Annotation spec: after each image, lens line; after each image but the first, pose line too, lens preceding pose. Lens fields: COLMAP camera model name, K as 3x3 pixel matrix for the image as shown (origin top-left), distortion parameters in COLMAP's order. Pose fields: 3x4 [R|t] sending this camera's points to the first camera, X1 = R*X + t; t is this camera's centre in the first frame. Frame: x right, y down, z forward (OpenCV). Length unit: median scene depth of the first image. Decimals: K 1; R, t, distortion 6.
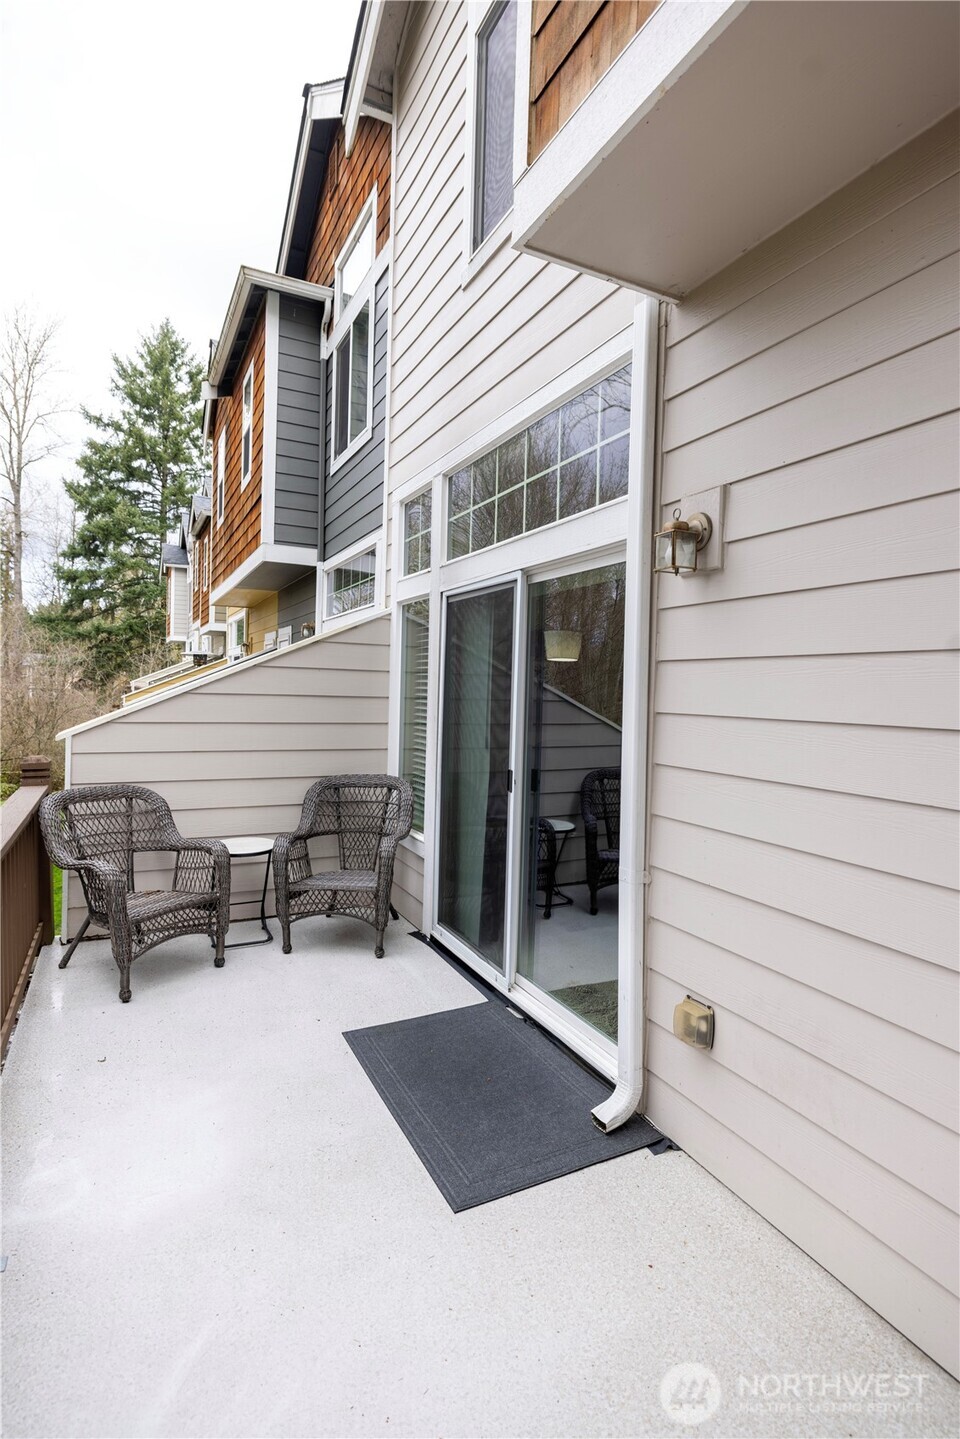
lens RADIAL K [[722.8, 0, 480.0], [0, 722.8, 719.5], [0, 0, 1]] dist [0.019486, 0.000253]
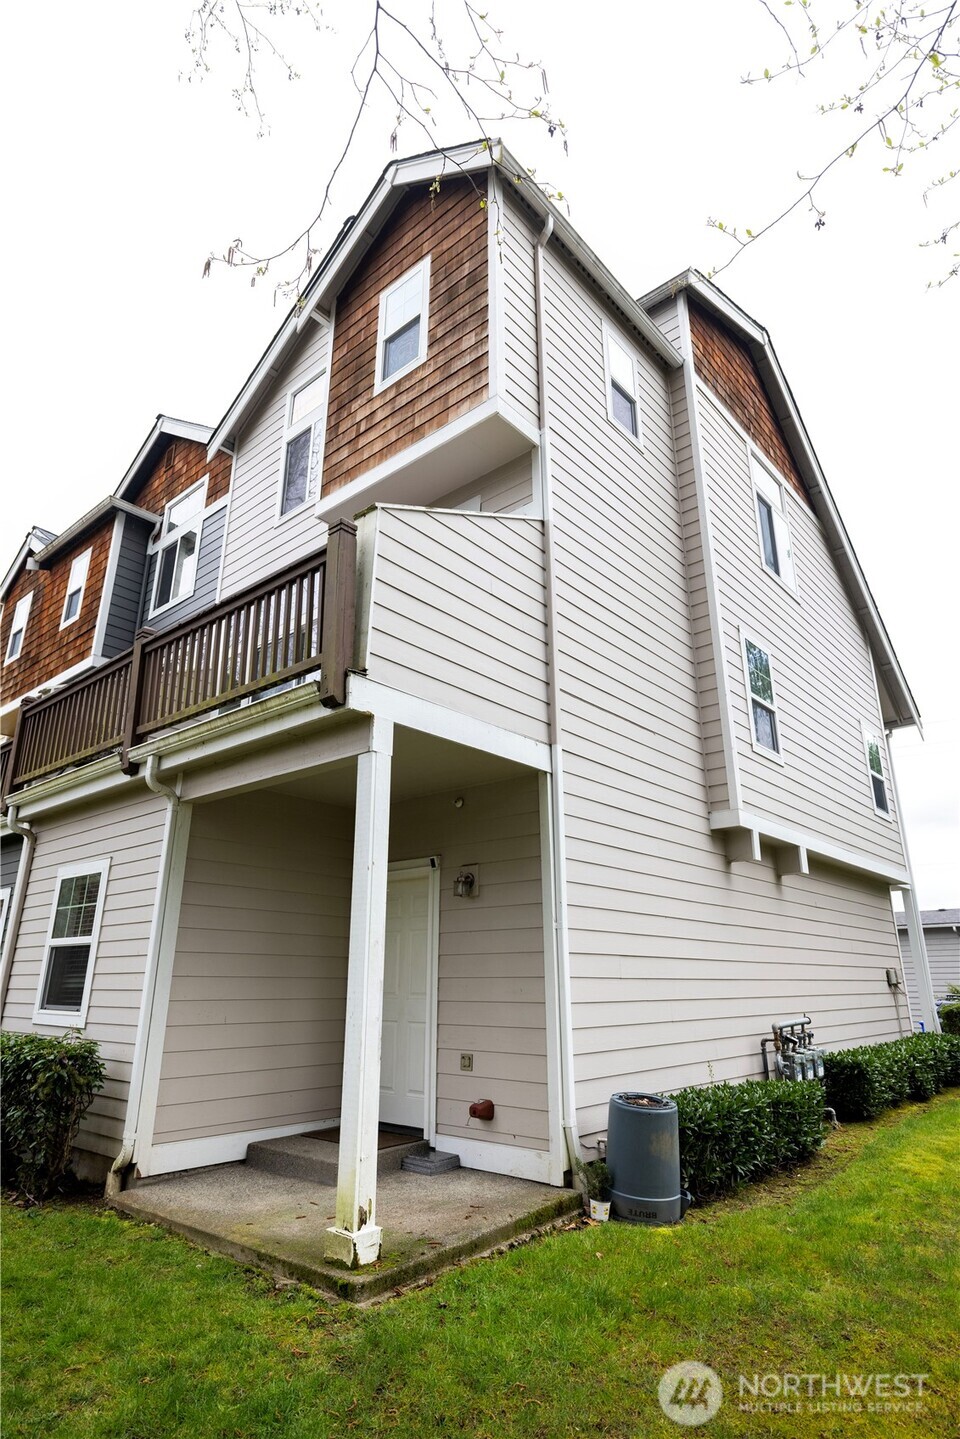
lens RADIAL K [[799.6, 0, 480.0], [0, 799.6, 719.5], [0, 0, 1]] dist [-0.000849, 0.001299]
pose [[0.927140, 0.112547, 0.357413, -0.135217], [0.019202, 0.938304, -0.345278, 0.458752], [-0.374222, 0.326984, 0.867779, -0.662421]]
